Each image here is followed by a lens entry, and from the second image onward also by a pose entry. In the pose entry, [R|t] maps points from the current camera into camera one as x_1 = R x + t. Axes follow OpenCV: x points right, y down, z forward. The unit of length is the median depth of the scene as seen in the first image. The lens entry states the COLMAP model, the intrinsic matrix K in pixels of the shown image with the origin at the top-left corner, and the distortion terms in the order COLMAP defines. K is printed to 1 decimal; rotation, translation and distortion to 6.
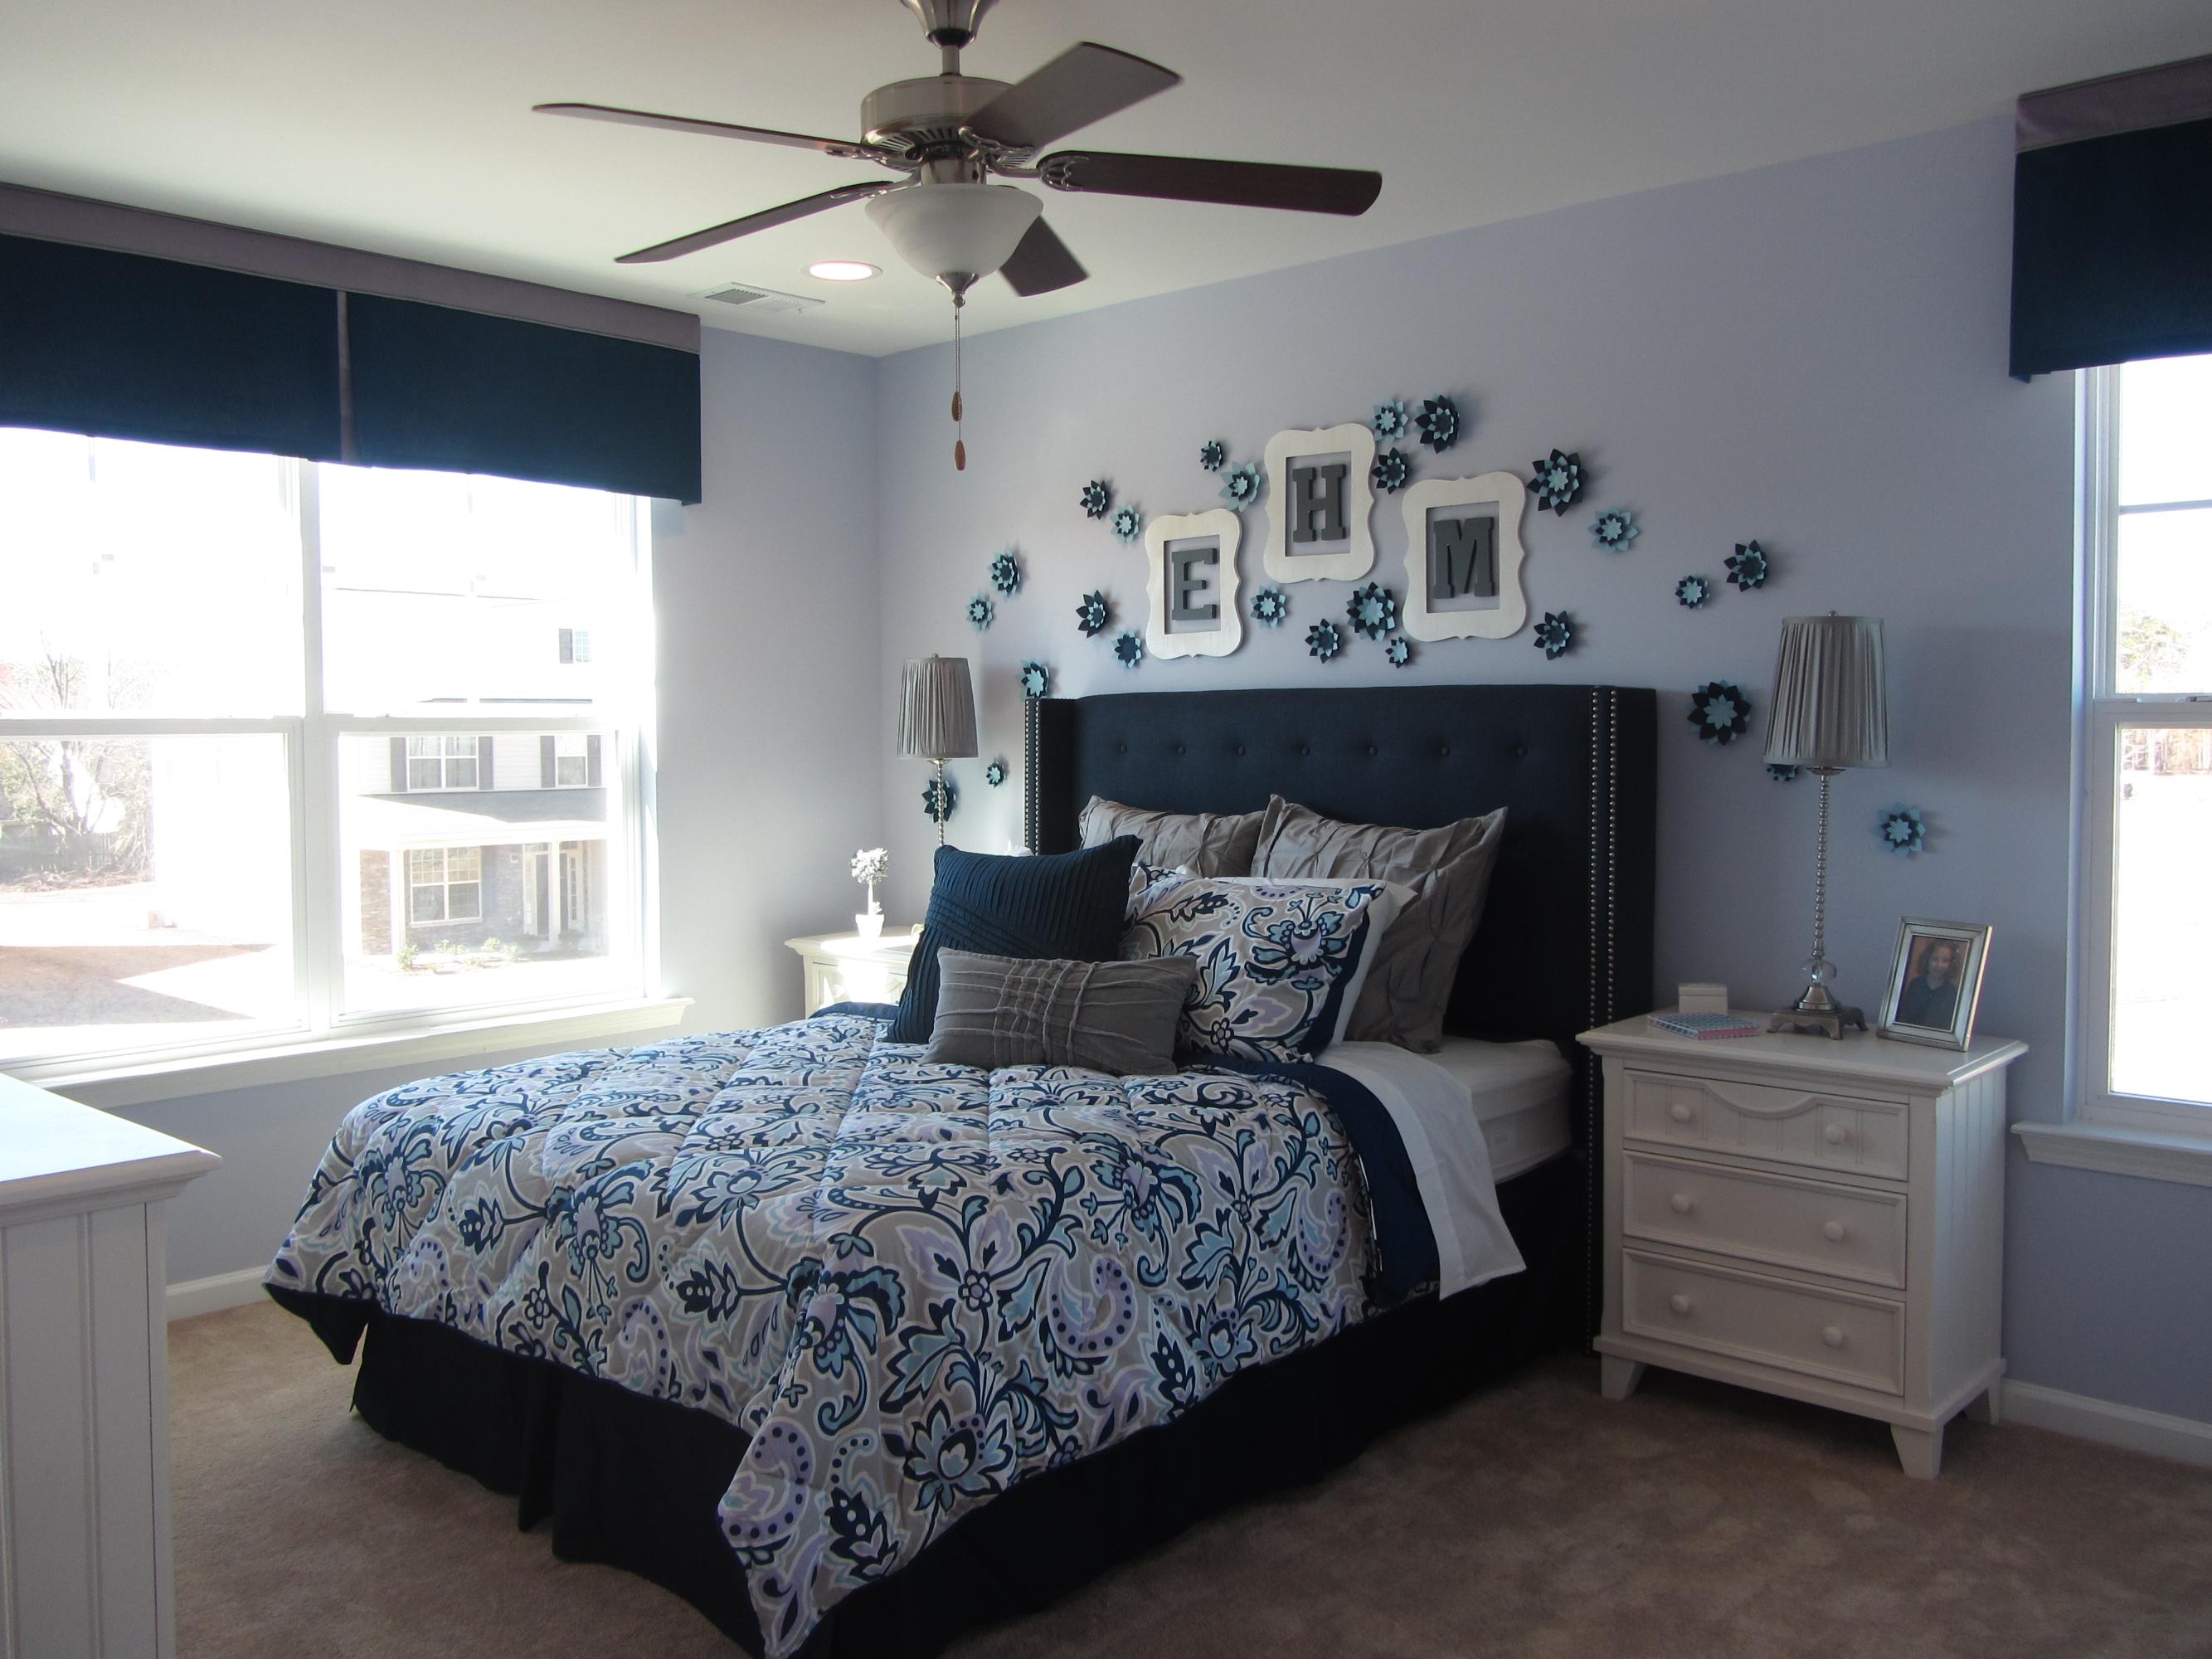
lens RADIAL K [[1842.8, 0, 1096.8], [0, 1842.8, 836.6], [0, 0, 1]] dist [-0.009905, 0.001296]
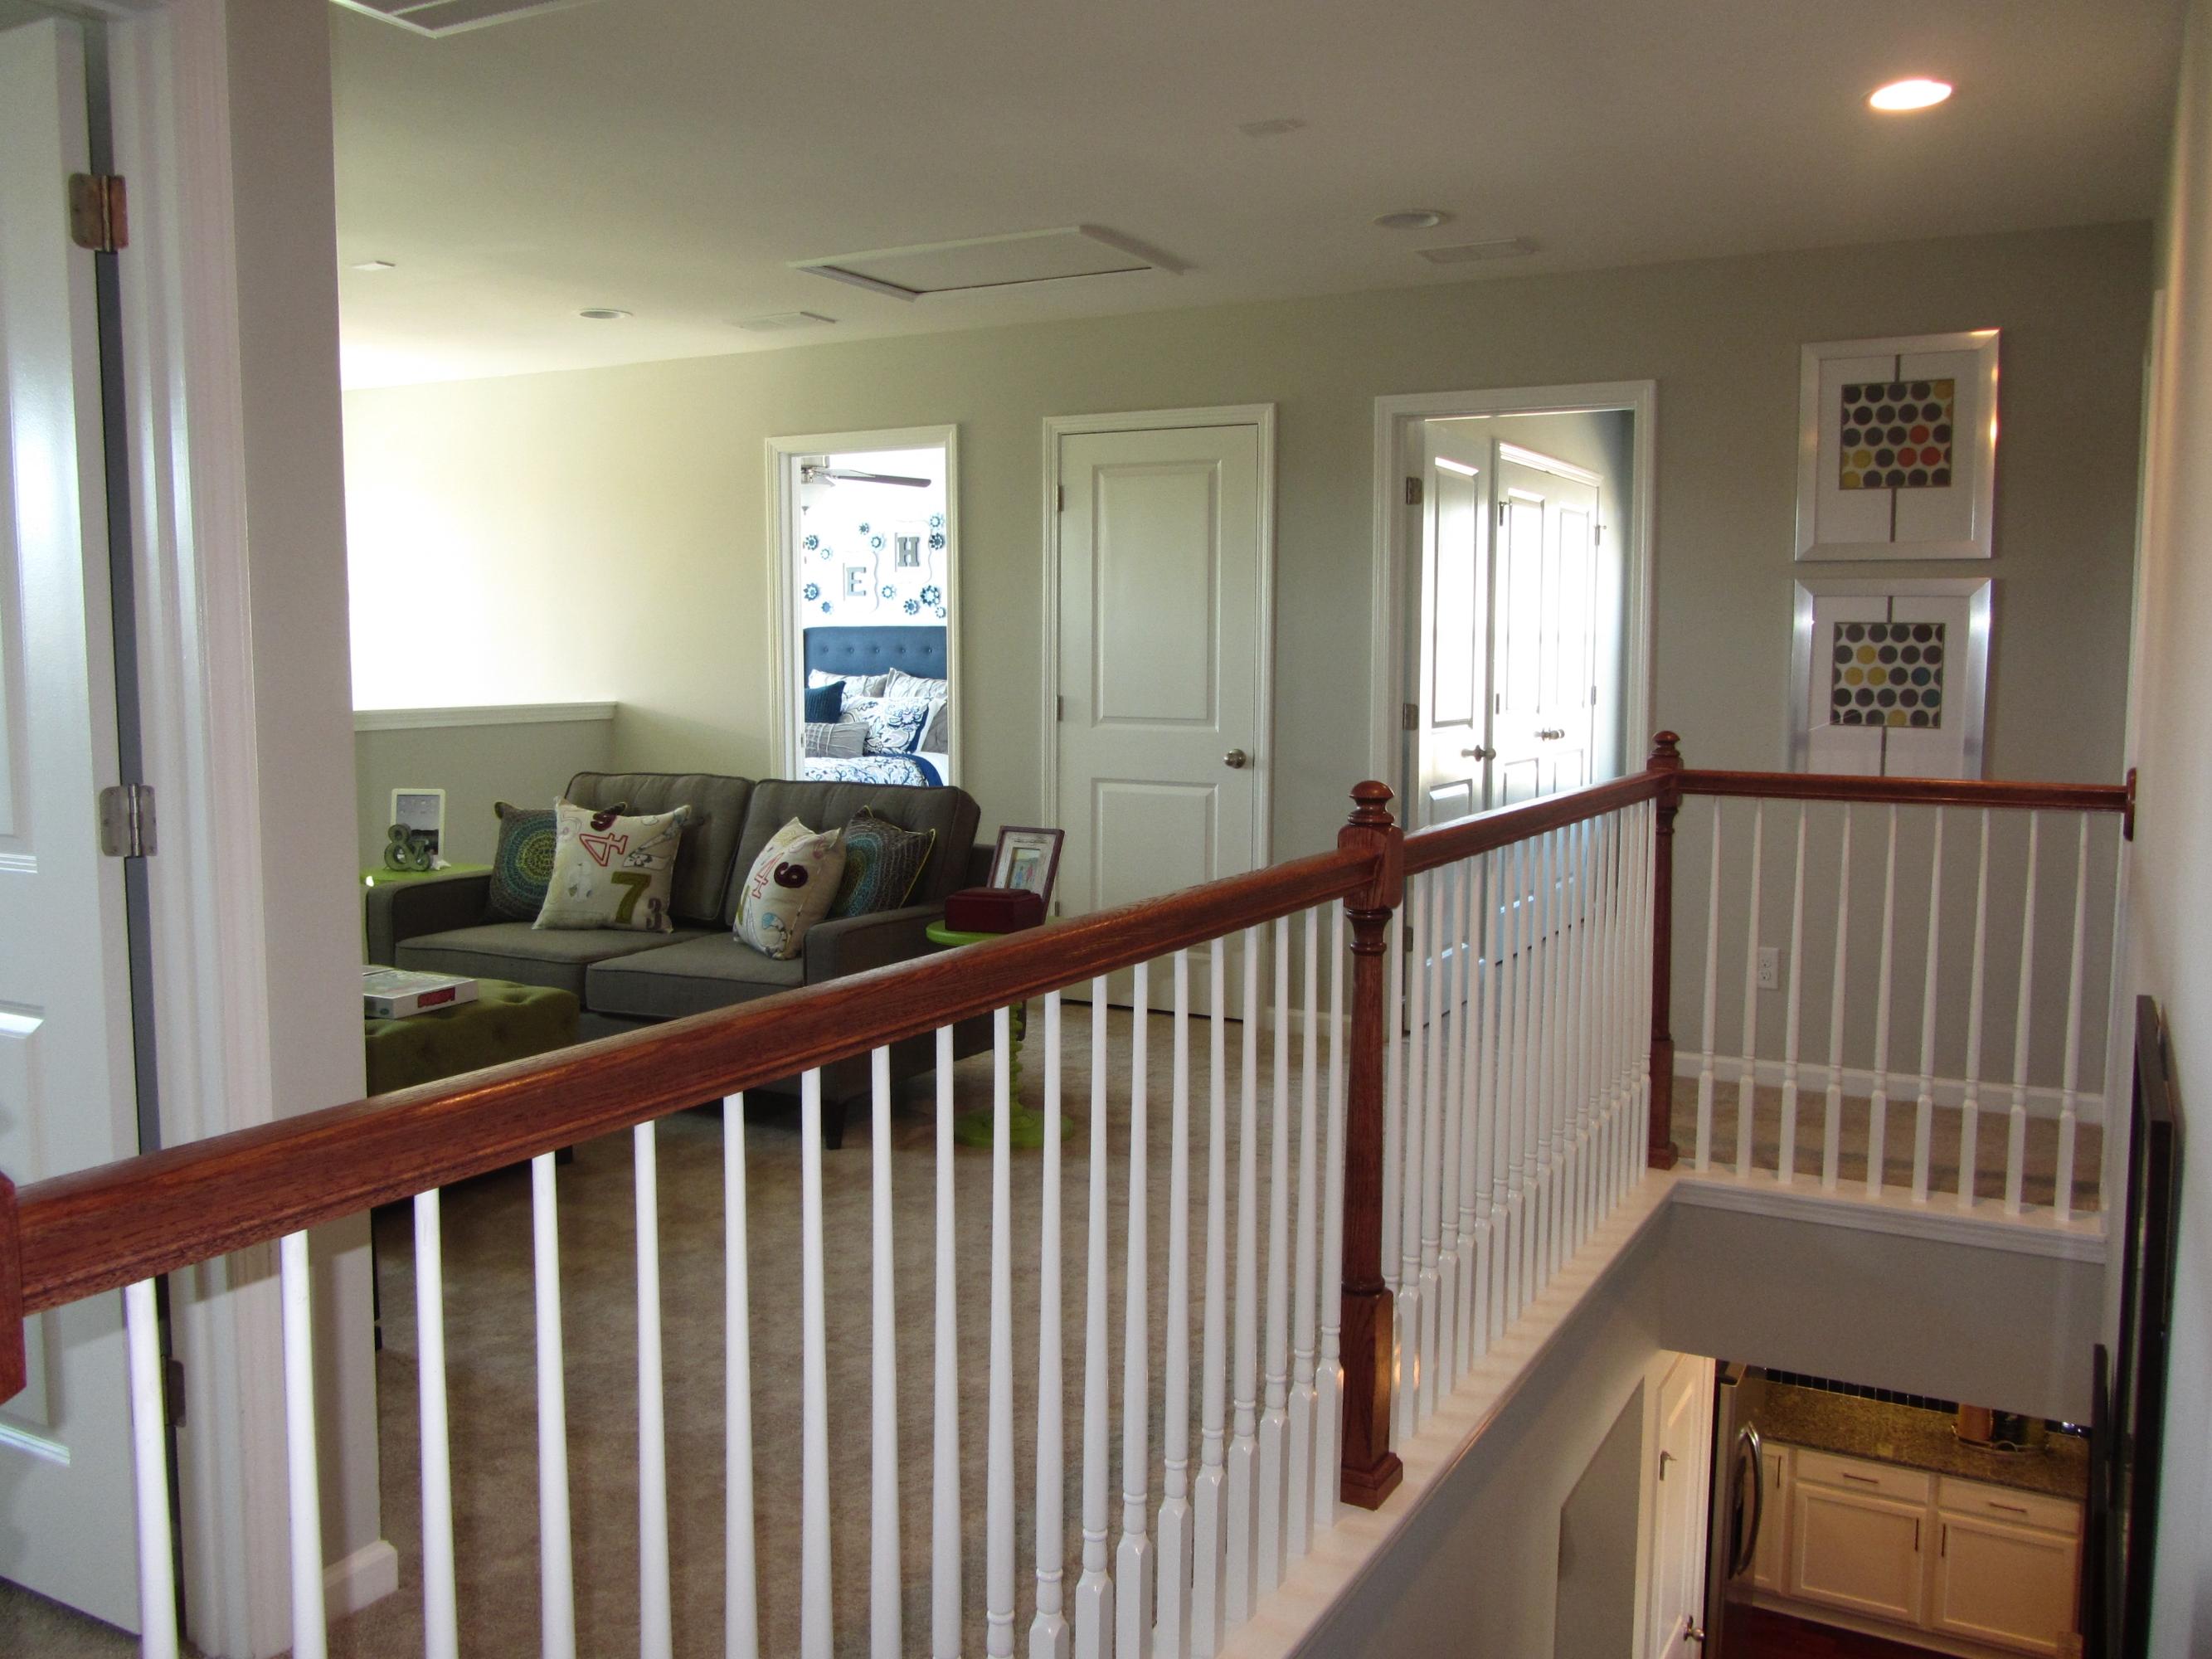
lens RADIAL K [[1842.8, 0, 1103.9], [0, 1842.8, 828.8], [0, 0, 1]] dist [-0.009905, 0.001296]
pose [[0.971663, -0.015122, 0.235886, -0.237469], [0.005110, 0.999062, 0.042997, 0.097321], [-0.236314, -0.040573, 0.970829, -1.651512]]
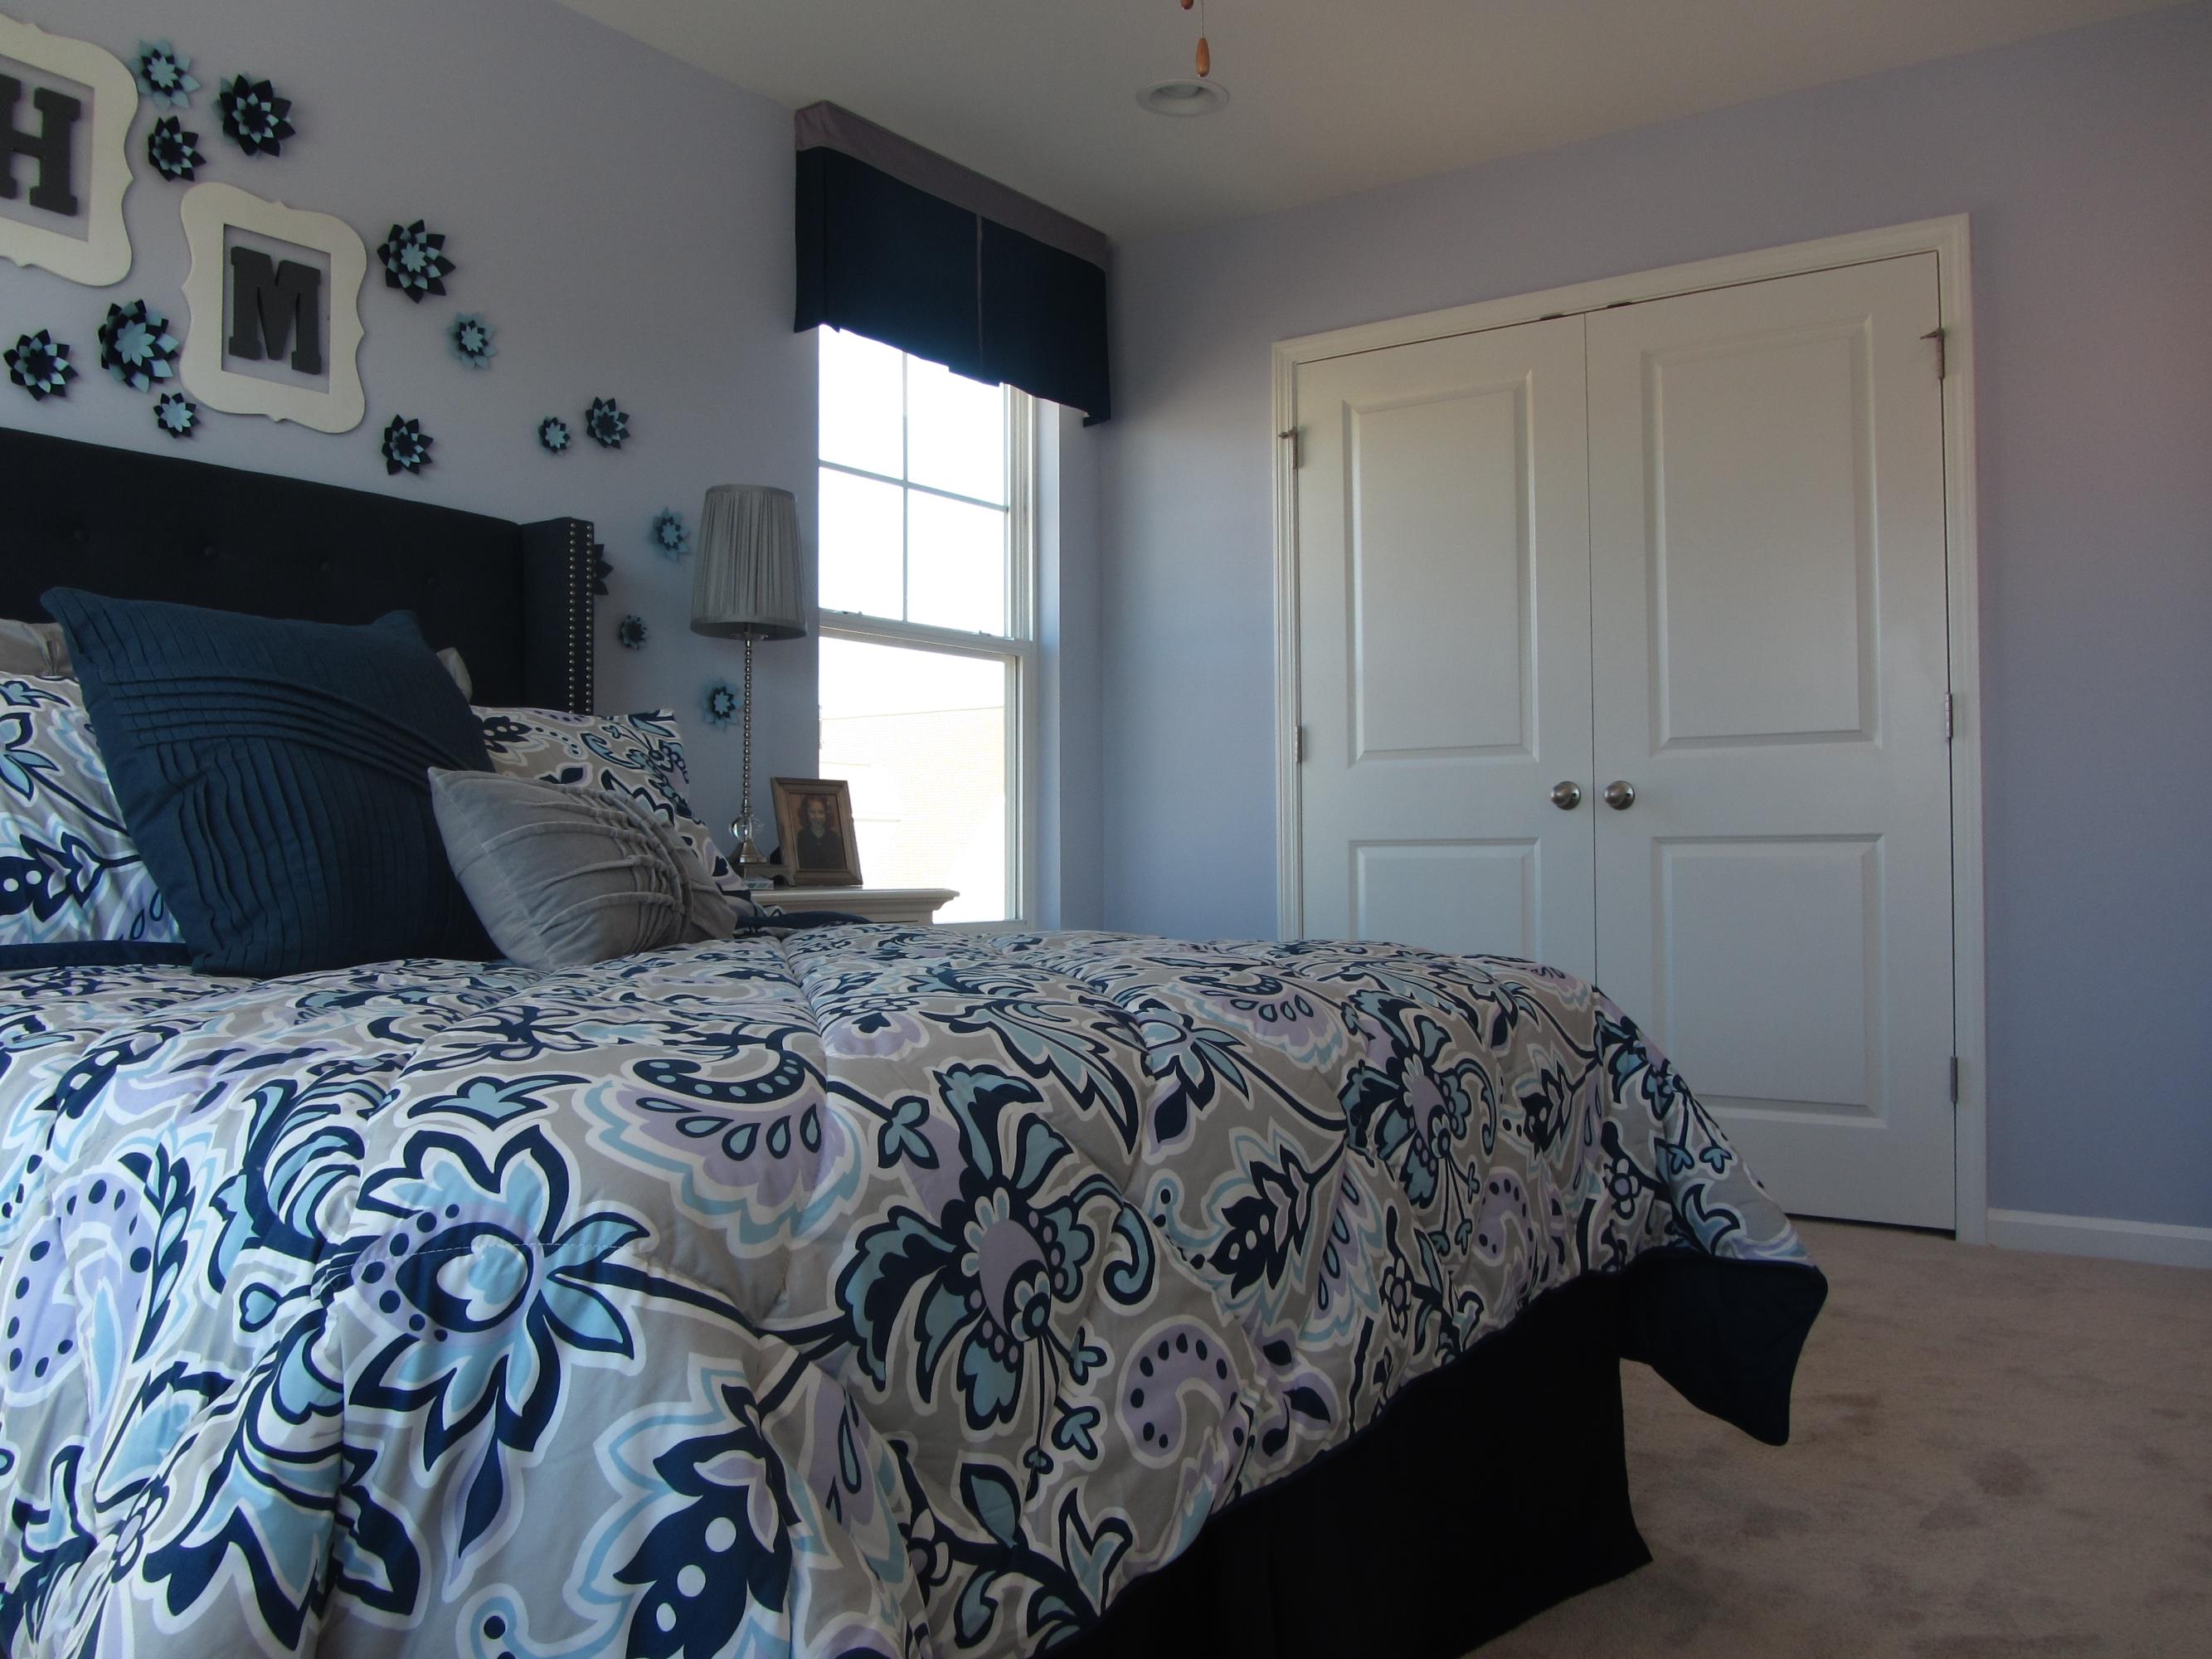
lens RADIAL K [[1842.8, 0, 1092.9], [0, 1842.8, 810.8], [0, 0, 1]] dist [-0.009905, 0.001296]
pose [[-0.112171, 0.031579, 0.993187, -0.574728], [0.058008, 0.997999, -0.025180, 0.086991], [-0.991994, 0.054788, -0.113778, 0.796191]]
